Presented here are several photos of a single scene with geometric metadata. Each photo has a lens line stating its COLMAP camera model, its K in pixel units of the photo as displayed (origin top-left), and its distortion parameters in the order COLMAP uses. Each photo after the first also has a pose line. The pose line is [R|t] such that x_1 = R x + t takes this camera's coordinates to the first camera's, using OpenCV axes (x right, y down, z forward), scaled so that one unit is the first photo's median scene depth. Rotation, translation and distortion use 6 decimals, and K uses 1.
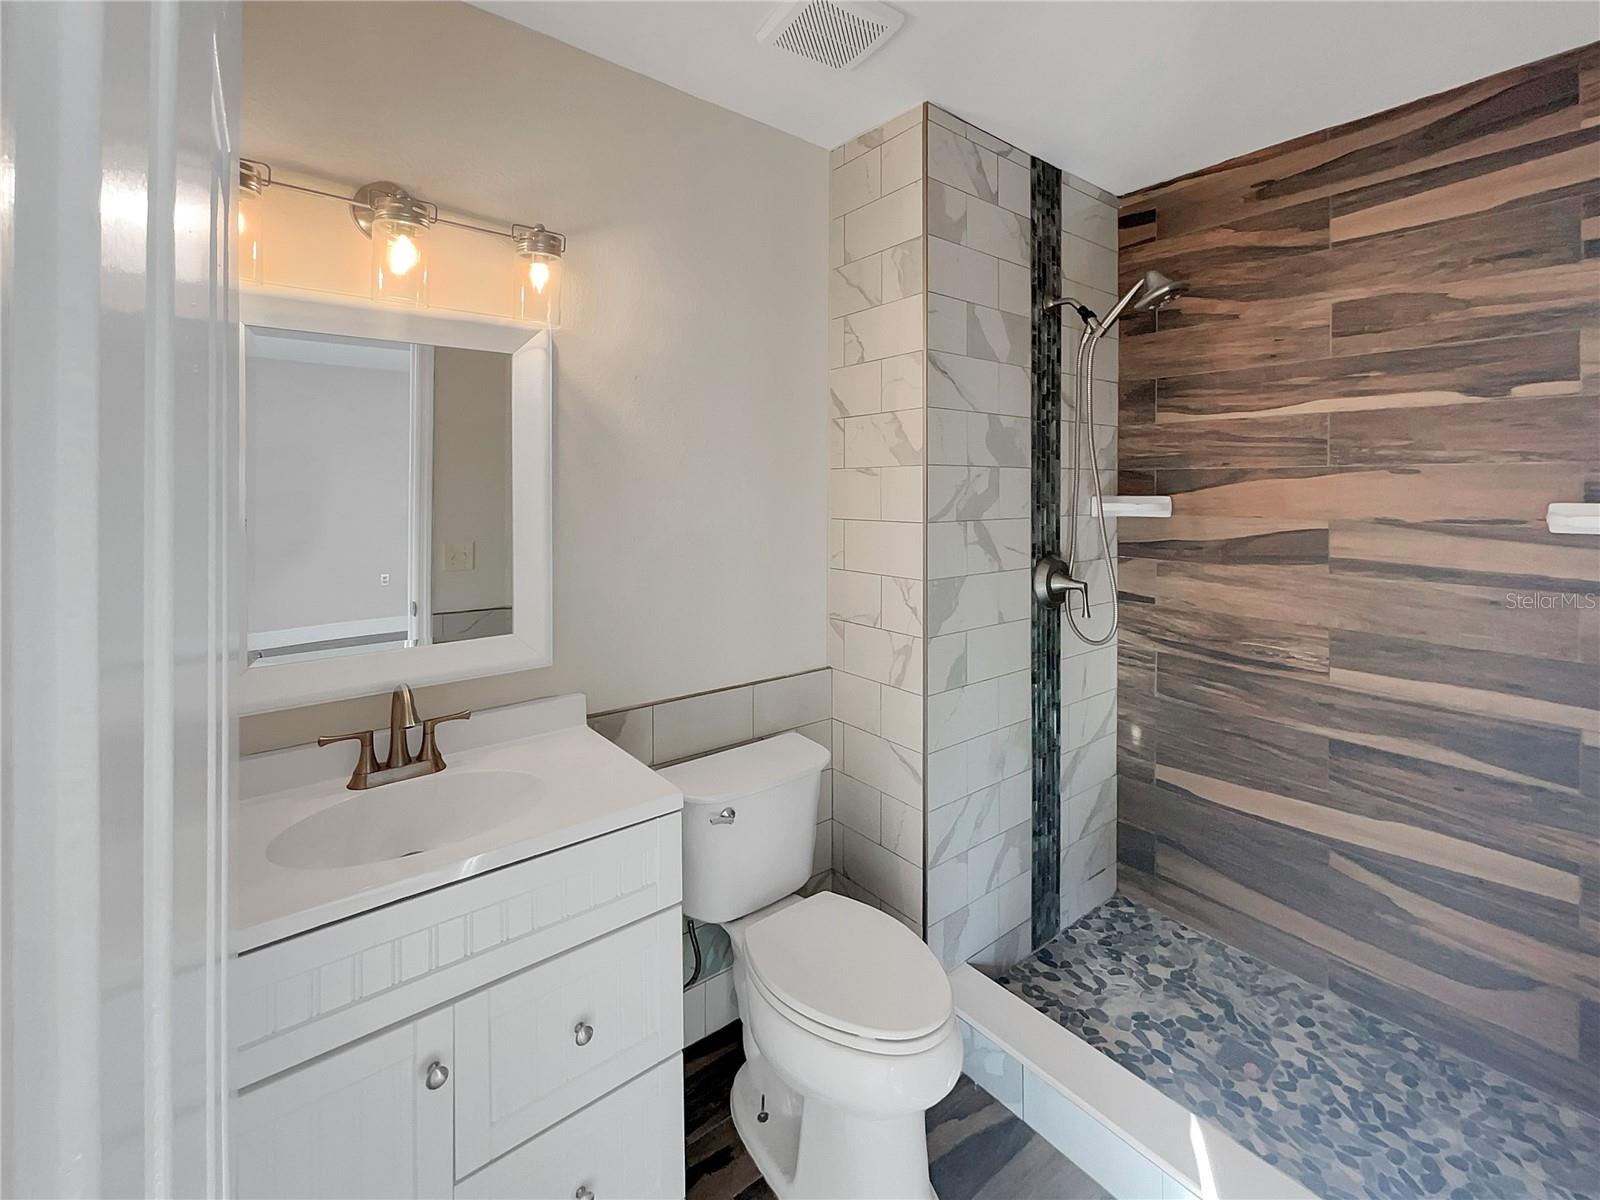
lens RADIAL K [[683.7, 0, 807.4], [0, 683.7, 507.7], [0, 0, 1]] dist [-0.002774, 0.000508]
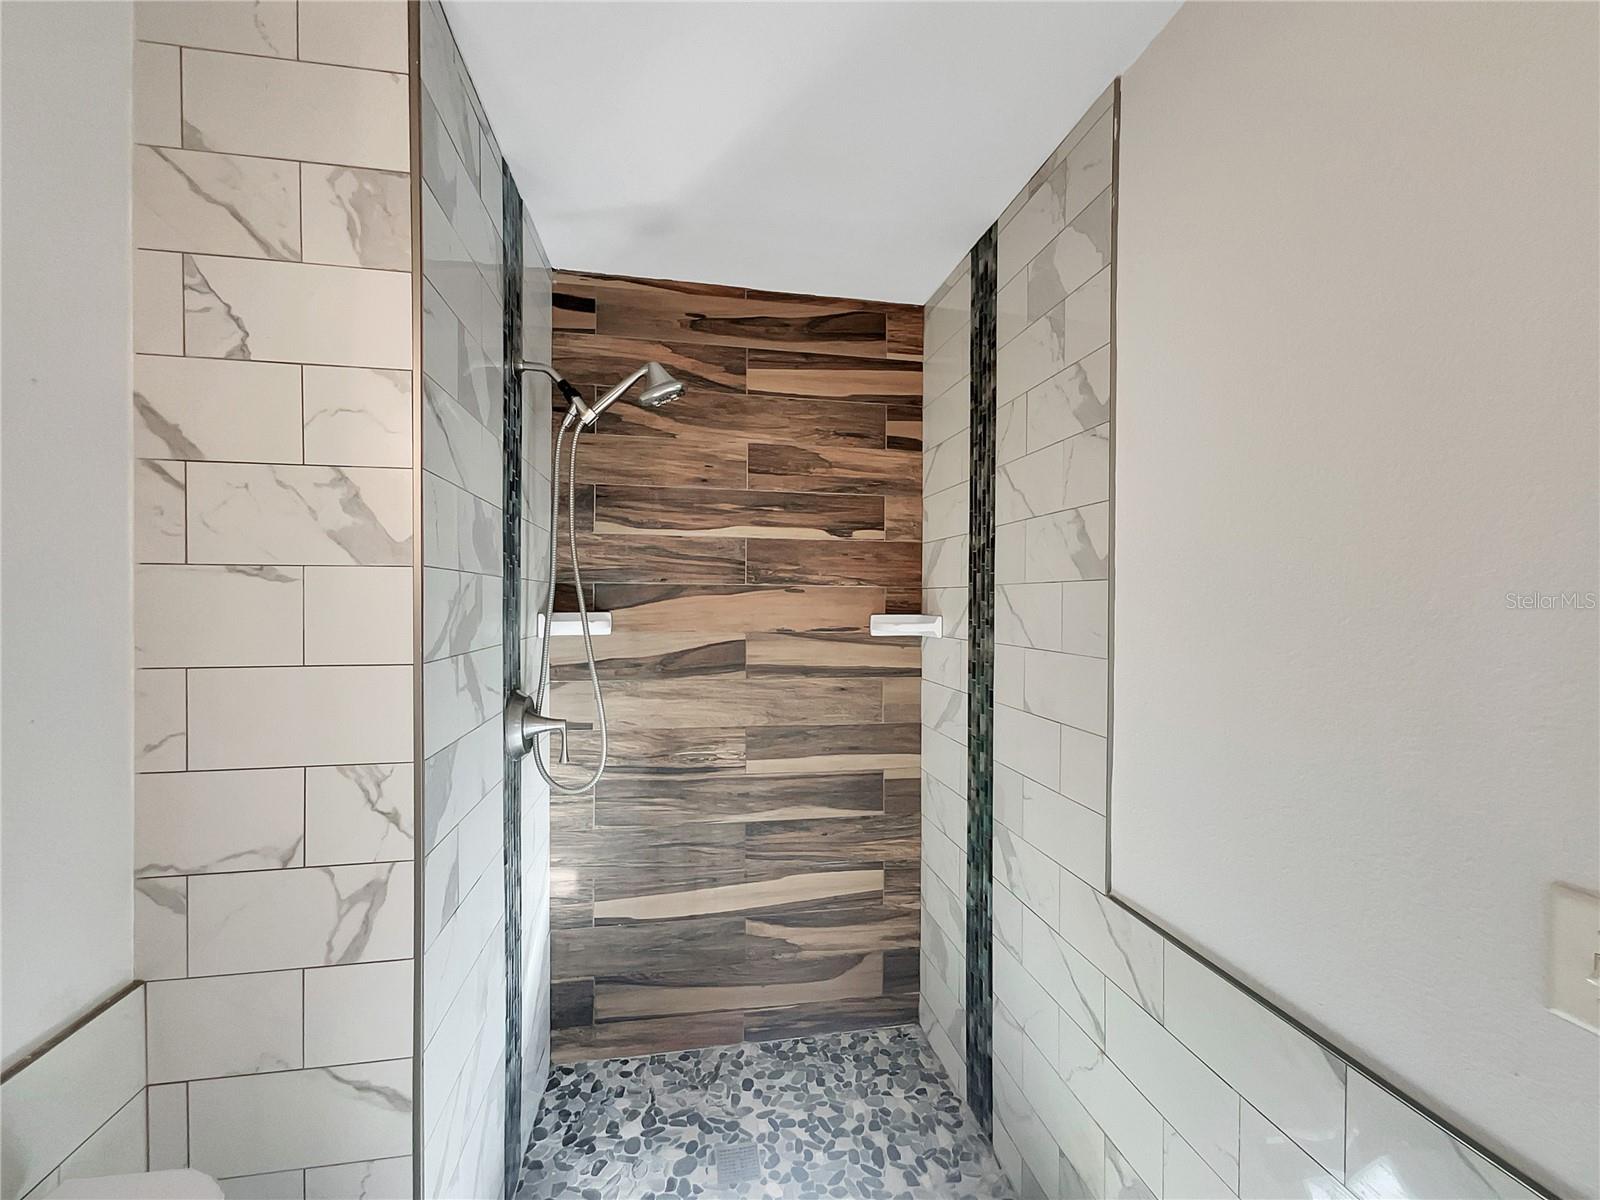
lens RADIAL K [[650.6, 0, 798.4], [0, 650.6, 610.9], [0, 0, 1]] dist [-0.014567, 0.015733]
pose [[0.484472, -0.010415, 0.874745, -0.142024], [0.019487, 0.999809, 0.001111, -0.016771], [-0.874590, 0.016508, 0.484582, 0.394540]]
